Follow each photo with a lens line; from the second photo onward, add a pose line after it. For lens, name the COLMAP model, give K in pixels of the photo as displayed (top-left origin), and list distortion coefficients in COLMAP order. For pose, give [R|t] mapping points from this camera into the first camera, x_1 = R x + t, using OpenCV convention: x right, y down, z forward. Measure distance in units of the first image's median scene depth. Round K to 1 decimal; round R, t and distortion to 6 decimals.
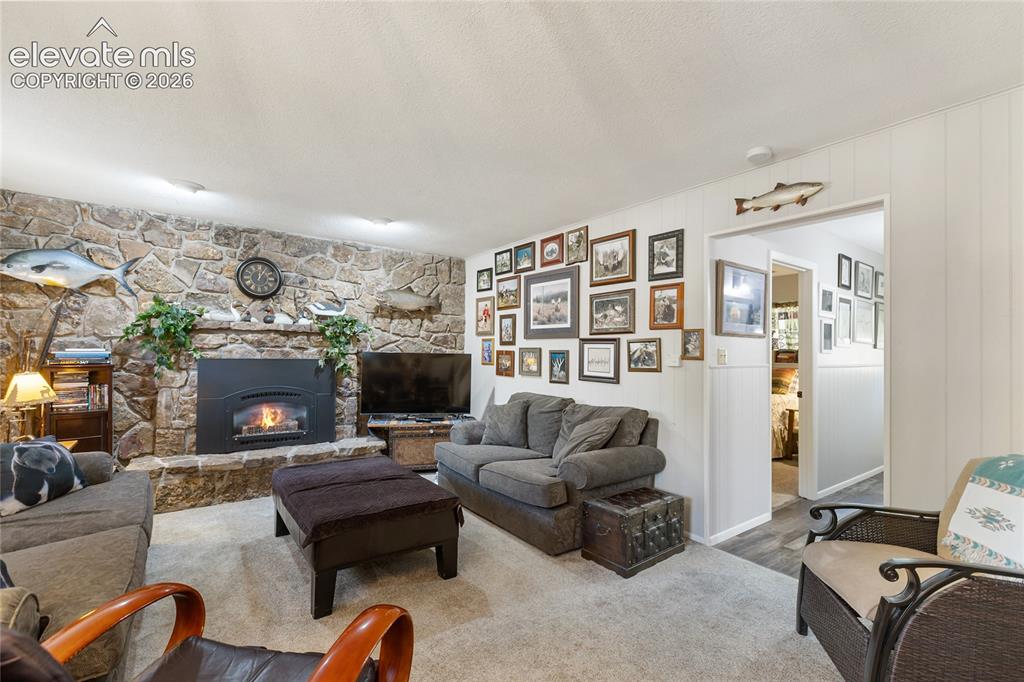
lens RADIAL K [[468.3, 0, 566.0], [0, 468.3, 354.1], [0, 0, 1]] dist [0.007569, 0.000409]
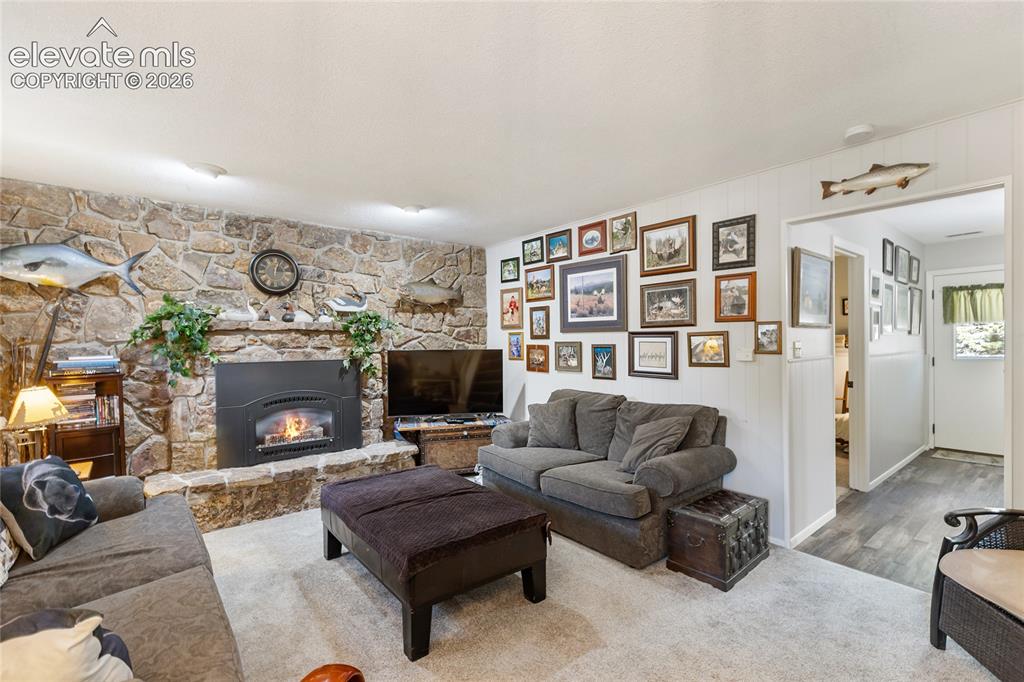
lens RADIAL K [[468.3, 0, 562.9], [0, 468.3, 352.0], [0, 0, 1]] dist [0.007569, 0.000409]
pose [[0.998428, -0.022568, 0.051299, -0.165260], [0.021264, 0.999441, 0.025812, -0.021683], [-0.051852, -0.024680, 0.998350, 0.066972]]
